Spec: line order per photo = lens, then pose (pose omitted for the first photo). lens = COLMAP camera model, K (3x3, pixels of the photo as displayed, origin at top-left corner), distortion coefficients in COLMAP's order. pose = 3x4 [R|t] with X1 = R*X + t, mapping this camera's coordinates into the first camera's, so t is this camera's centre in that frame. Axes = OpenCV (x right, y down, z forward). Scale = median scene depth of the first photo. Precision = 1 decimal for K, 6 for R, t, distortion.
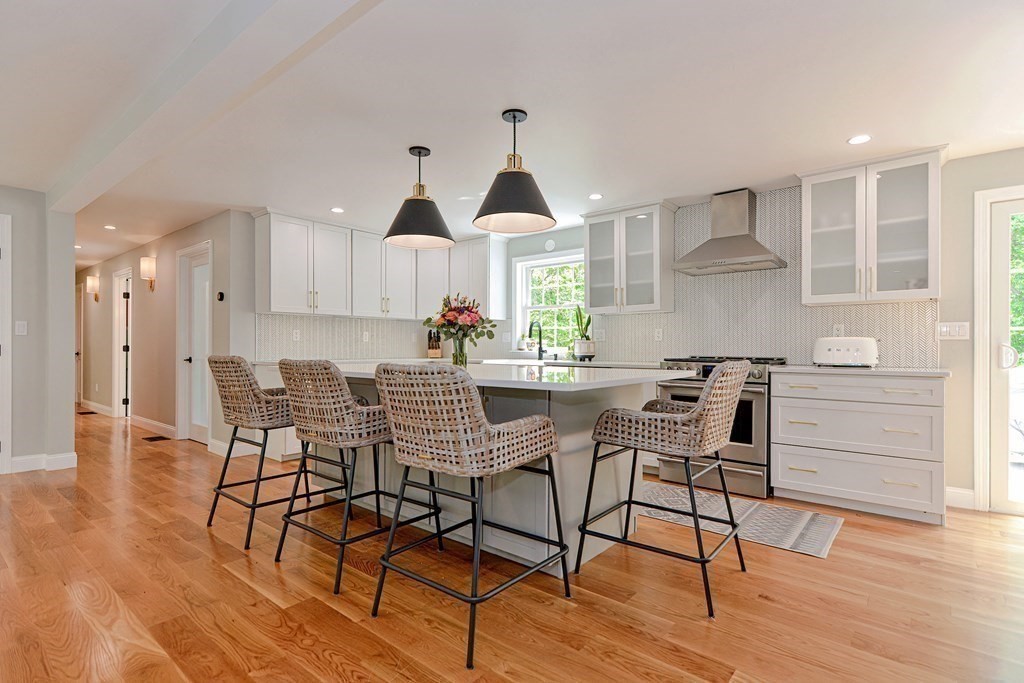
lens RADIAL K [[497.9, 0, 512.4], [0, 497.9, 343.2], [0, 0, 1]] dist [0.015176, -0.005566]
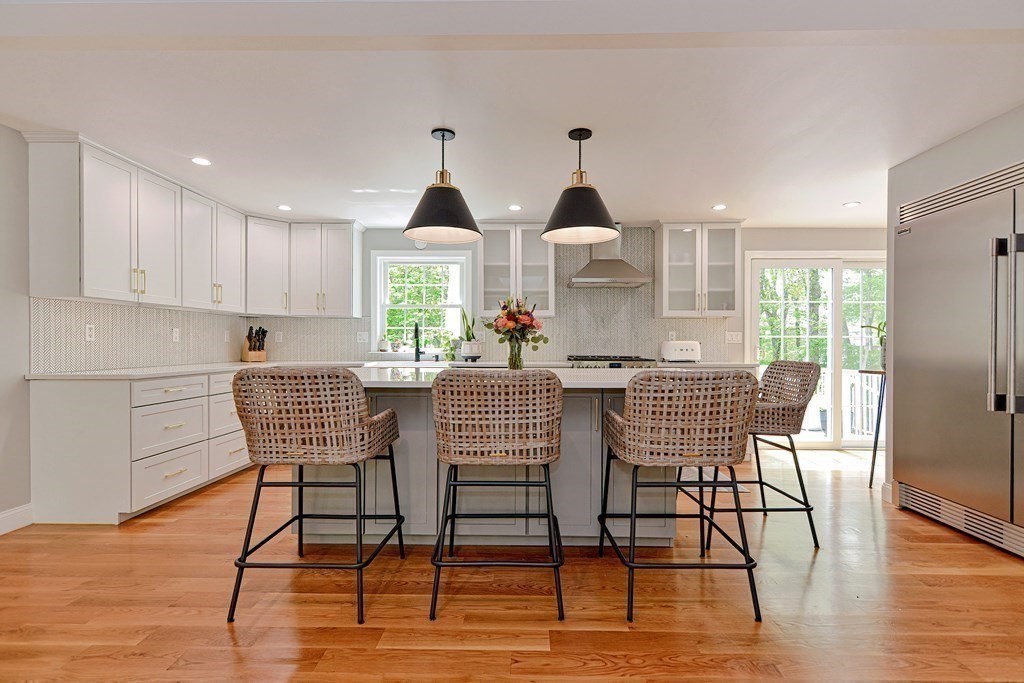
lens RADIAL K [[497.9, 0, 517.5], [0, 497.9, 343.8], [0, 0, 1]] dist [0.015176, -0.005566]
pose [[0.792175, -0.000112, 0.610294, -0.481701], [-0.007299, 0.999927, 0.009657, -0.013766], [-0.610251, -0.012105, 0.792116, 0.157663]]
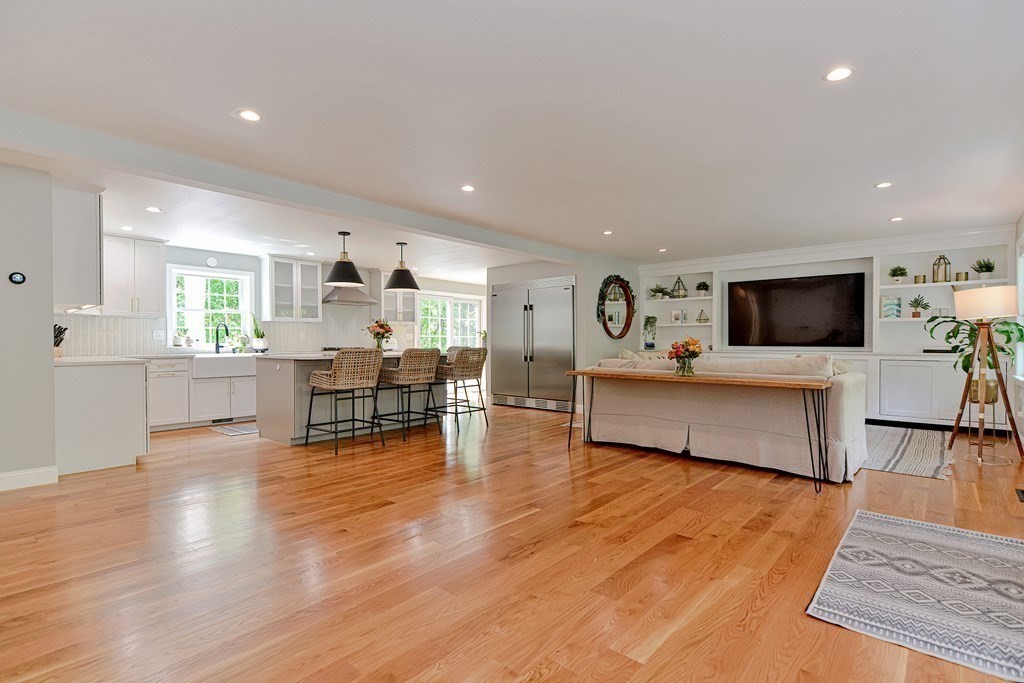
lens RADIAL K [[497.9, 0, 506.5], [0, 497.9, 345.4], [0, 0, 1]] dist [0.015176, -0.005566]
pose [[0.055407, -0.008496, 0.998428, -1.503433], [-0.008750, 0.999921, 0.008994, -0.005715], [-0.998426, -0.009235, 0.055328, 0.250726]]
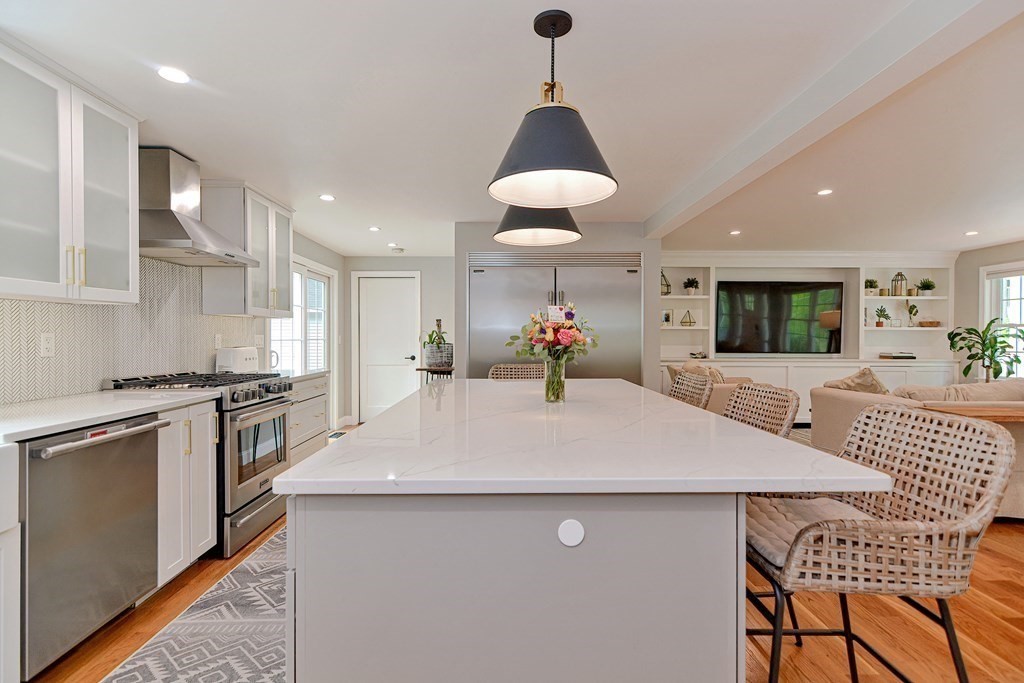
lens RADIAL K [[497.9, 0, 515.7], [0, 497.9, 343.5], [0, 0, 1]] dist [0.015176, -0.005566]
pose [[-0.640477, -0.012573, 0.767874, -0.454339], [-0.010535, 0.999916, 0.007586, -0.030667], [-0.767905, -0.003231, -0.640556, 1.075940]]
